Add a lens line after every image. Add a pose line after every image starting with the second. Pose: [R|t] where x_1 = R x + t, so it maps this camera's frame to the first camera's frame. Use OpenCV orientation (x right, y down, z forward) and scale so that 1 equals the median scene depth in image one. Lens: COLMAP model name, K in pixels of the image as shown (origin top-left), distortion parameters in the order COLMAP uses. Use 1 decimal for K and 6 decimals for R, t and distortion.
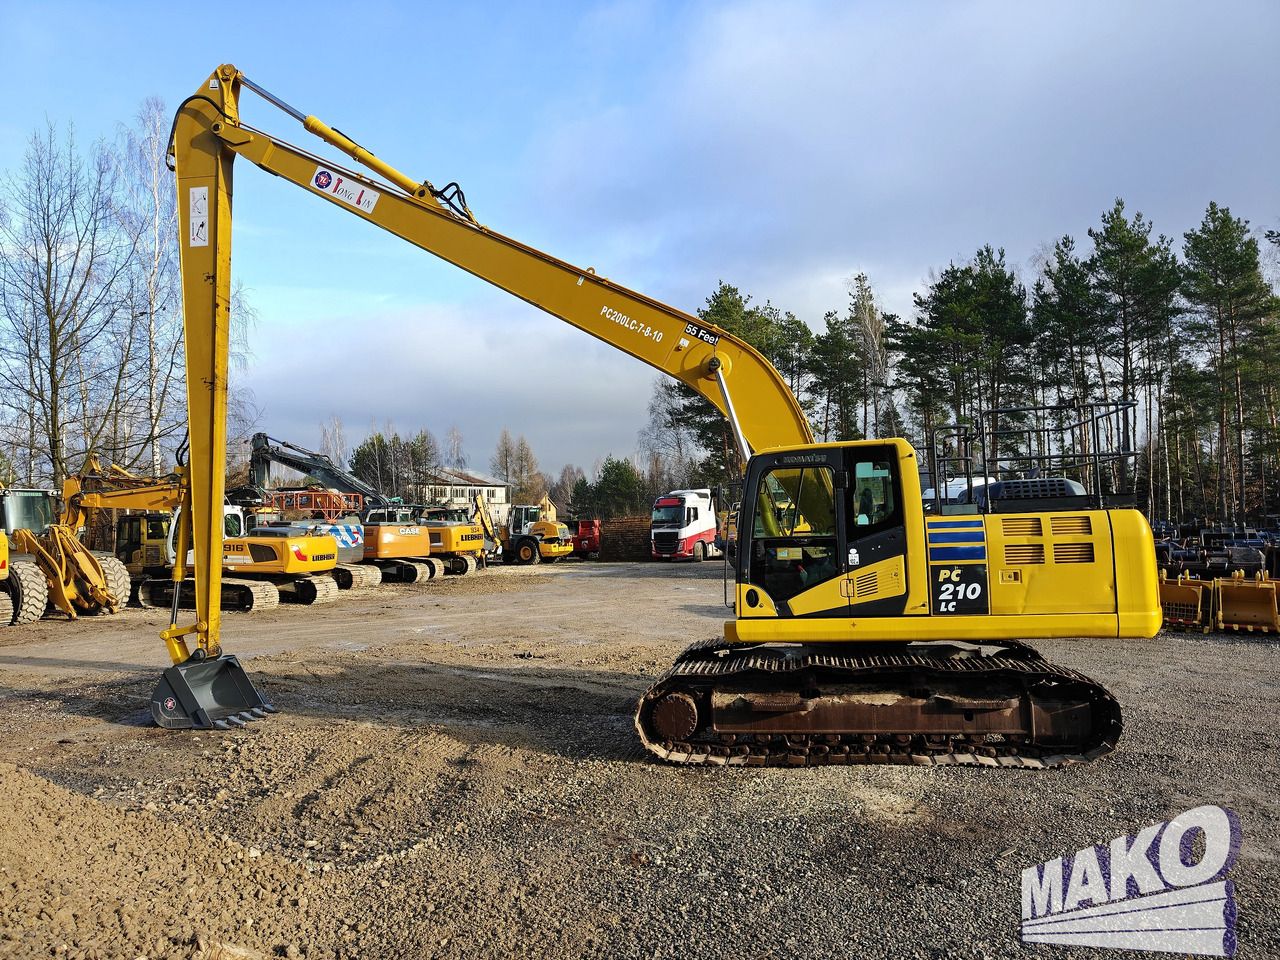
lens RADIAL K [[882.2, 0, 651.2], [0, 882.2, 486.7], [0, 0, 1]] dist [0.035278, -0.028844]
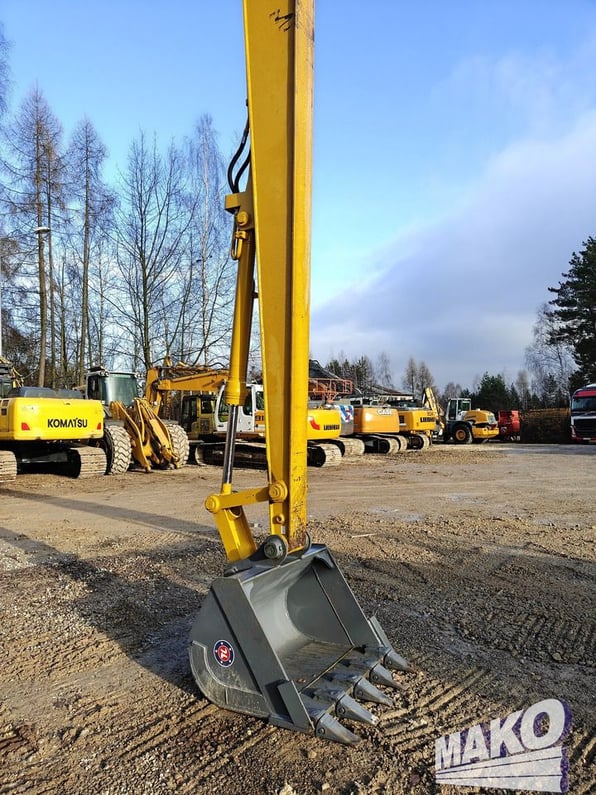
lens RADIAL K [[554.9, 0, 300.8], [0, 554.9, 399.6], [0, 0, 1]] dist [0.016572, -0.004063]
pose [[0.941599, -0.007148, -0.336659, -0.165617], [0.006777, 0.999974, -0.002278, 0.045367], [0.336667, -0.000136, 0.941624, 0.303138]]
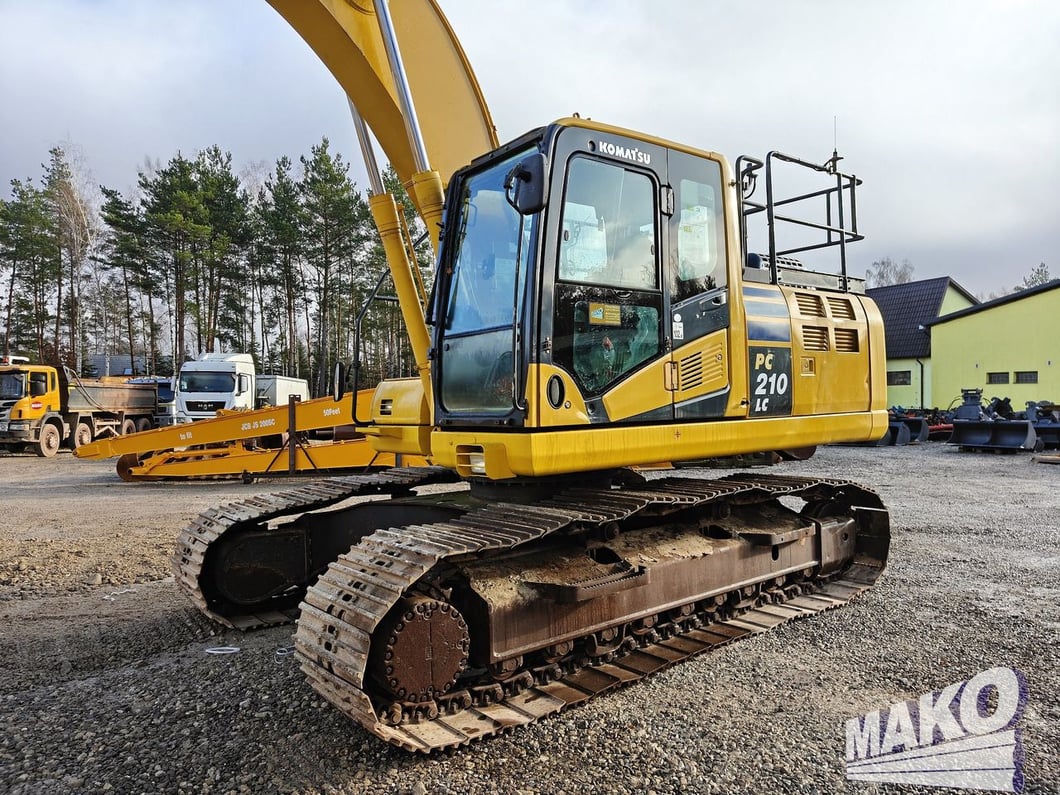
lens RADIAL K [[739.9, 0, 536.9], [0, 739.9, 403.0], [0, 0, 1]] dist [0.016572, -0.004063]
pose [[0.659591, 0.017133, 0.751429, -0.076516], [-0.033448, 0.999419, 0.006572, 0.044424], [-0.750880, -0.029468, 0.659781, 0.242351]]
